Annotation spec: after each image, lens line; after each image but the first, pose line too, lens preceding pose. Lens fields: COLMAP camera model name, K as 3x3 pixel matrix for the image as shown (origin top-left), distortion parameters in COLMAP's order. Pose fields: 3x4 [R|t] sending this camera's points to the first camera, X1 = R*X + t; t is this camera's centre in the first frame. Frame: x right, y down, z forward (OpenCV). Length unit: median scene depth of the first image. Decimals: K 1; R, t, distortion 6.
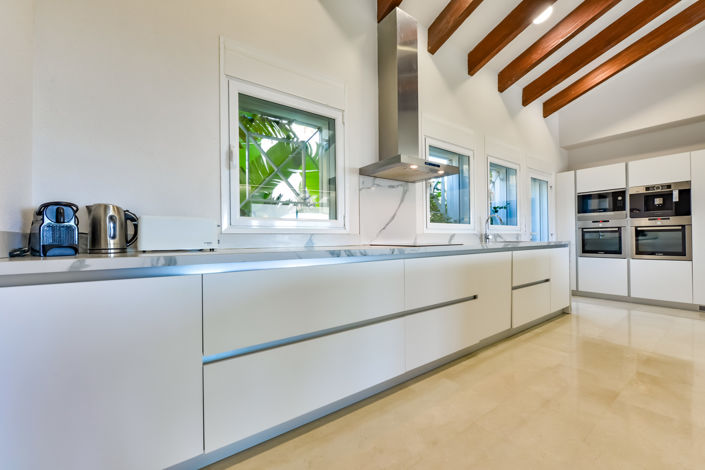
lens RADIAL K [[283.7, 0, 352.9], [0, 283.7, 237.2], [0, 0, 1]] dist [-0.008557, 0.000237]
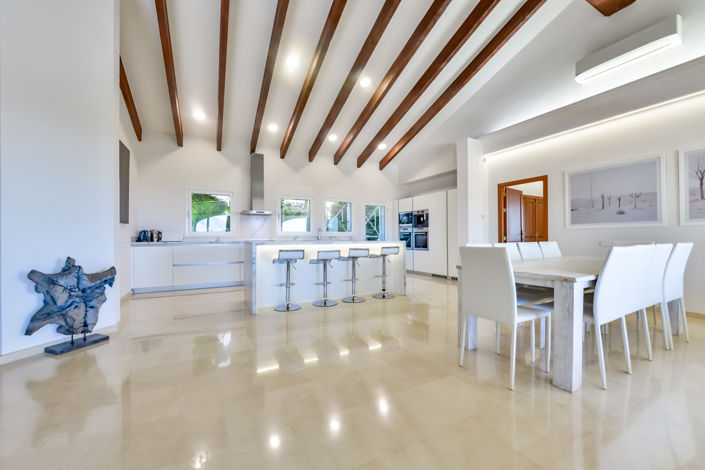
lens RADIAL K [[283.7, 0, 351.9], [0, 283.7, 236.5], [0, 0, 1]] dist [-0.008557, 0.000237]
pose [[0.990344, 0.005513, -0.138520, 0.953788], [-0.004967, 0.999978, 0.004291, -0.018376], [0.138540, -0.003562, 0.990350, -1.002357]]
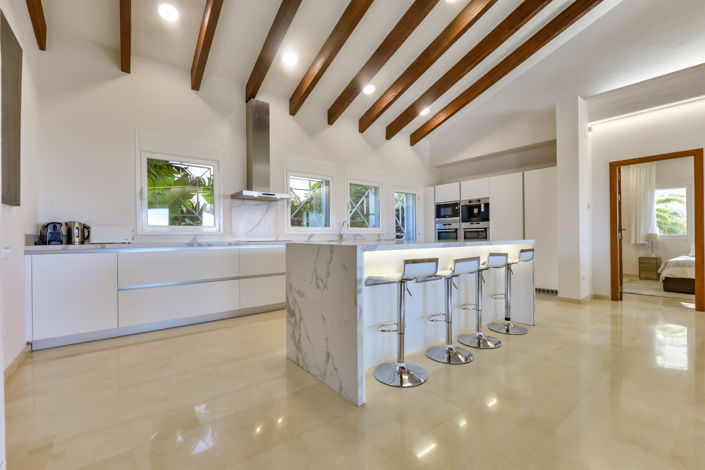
lens RADIAL K [[304.7, 0, 353.4], [0, 304.7, 235.8], [0, 0, 1]] dist [-0.004835, -0.001724]
pose [[0.998786, 0.002273, 0.049212, 0.428879], [-0.002500, 0.999987, 0.004536, -0.007982], [-0.049201, -0.004654, 0.998778, -0.532985]]
